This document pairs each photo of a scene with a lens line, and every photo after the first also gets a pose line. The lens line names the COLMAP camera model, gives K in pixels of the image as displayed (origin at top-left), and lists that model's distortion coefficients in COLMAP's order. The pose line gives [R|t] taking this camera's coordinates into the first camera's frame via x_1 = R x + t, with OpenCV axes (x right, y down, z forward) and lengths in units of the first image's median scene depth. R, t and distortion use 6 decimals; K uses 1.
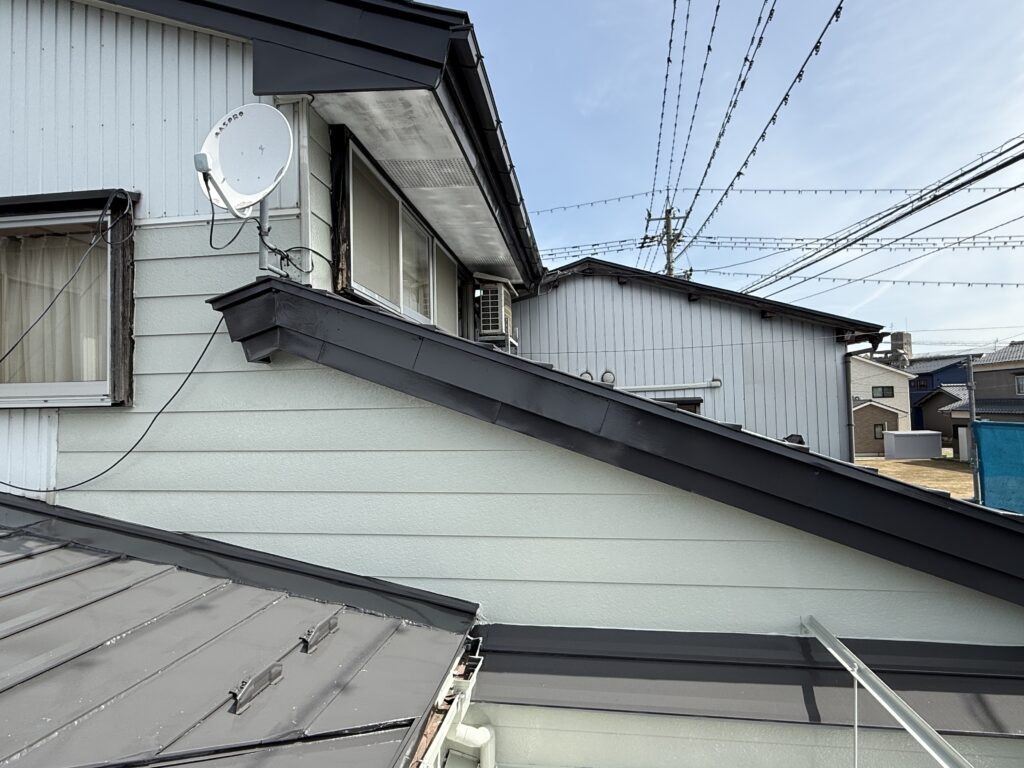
lens RADIAL K [[560.9, 0, 509.9], [0, 560.9, 387.5], [0, 0, 1]] dist [-0.001256, 0.000472]
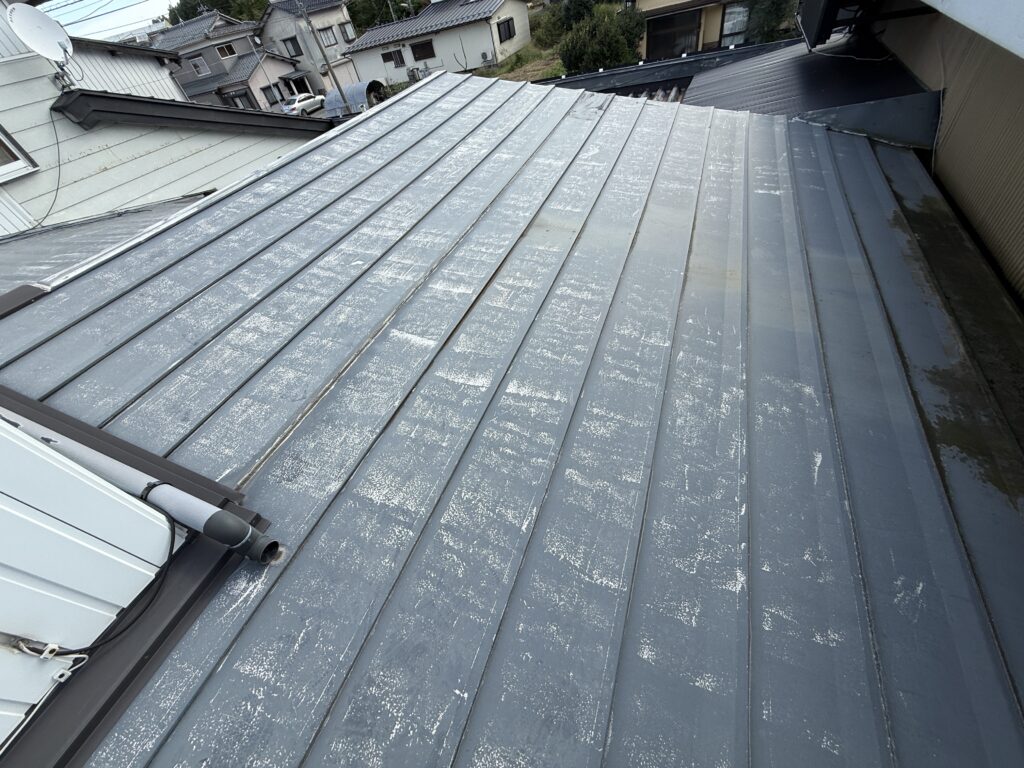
lens RADIAL K [[424.5, 0, 517.7], [0, 424.5, 389.6], [0, 0, 1]] dist [-0.000400, -0.000697]
pose [[0.239479, -0.695568, 0.677374, -0.772094], [0.161431, 0.716490, 0.678662, -0.070154], [-0.957387, -0.053176, 0.283870, -0.543258]]
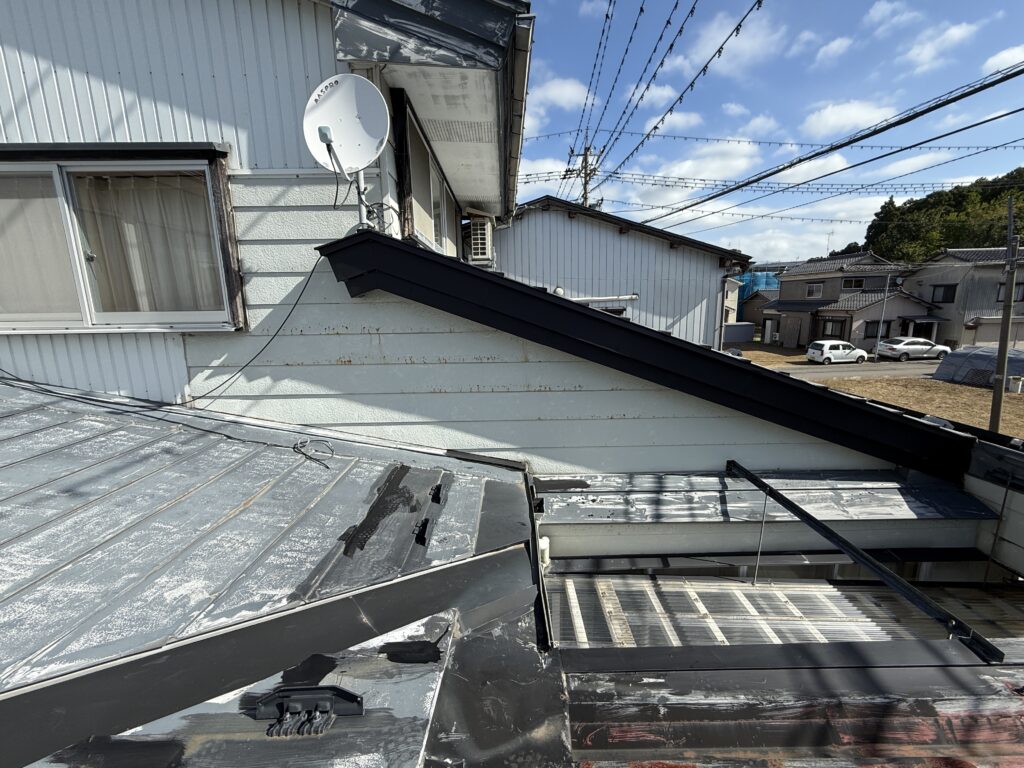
lens RADIAL K [[424.5, 0, 511.6], [0, 424.5, 383.3], [0, 0, 1]] dist [-0.000400, -0.000697]
pose [[0.989318, -0.024365, 0.143725, -0.091210], [-0.007786, 0.975694, 0.219000, -0.025845], [-0.145568, -0.217780, 0.965081, -0.014951]]
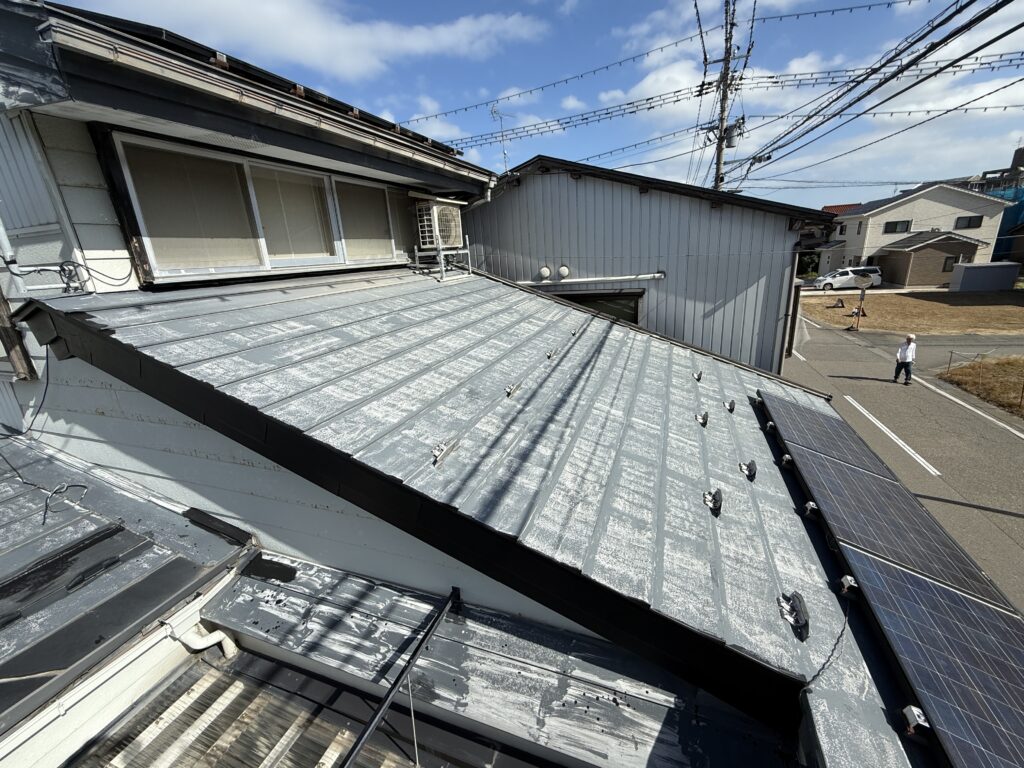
lens RADIAL K [[424.5, 0, 513.1], [0, 424.5, 384.0], [0, 0, 1]] dist [-0.000400, -0.000697]
pose [[0.974183, 0.033063, -0.223325, 0.284141], [0.045988, 0.939413, 0.339687, -0.102739], [0.221025, -0.341188, 0.913640, 0.119106]]
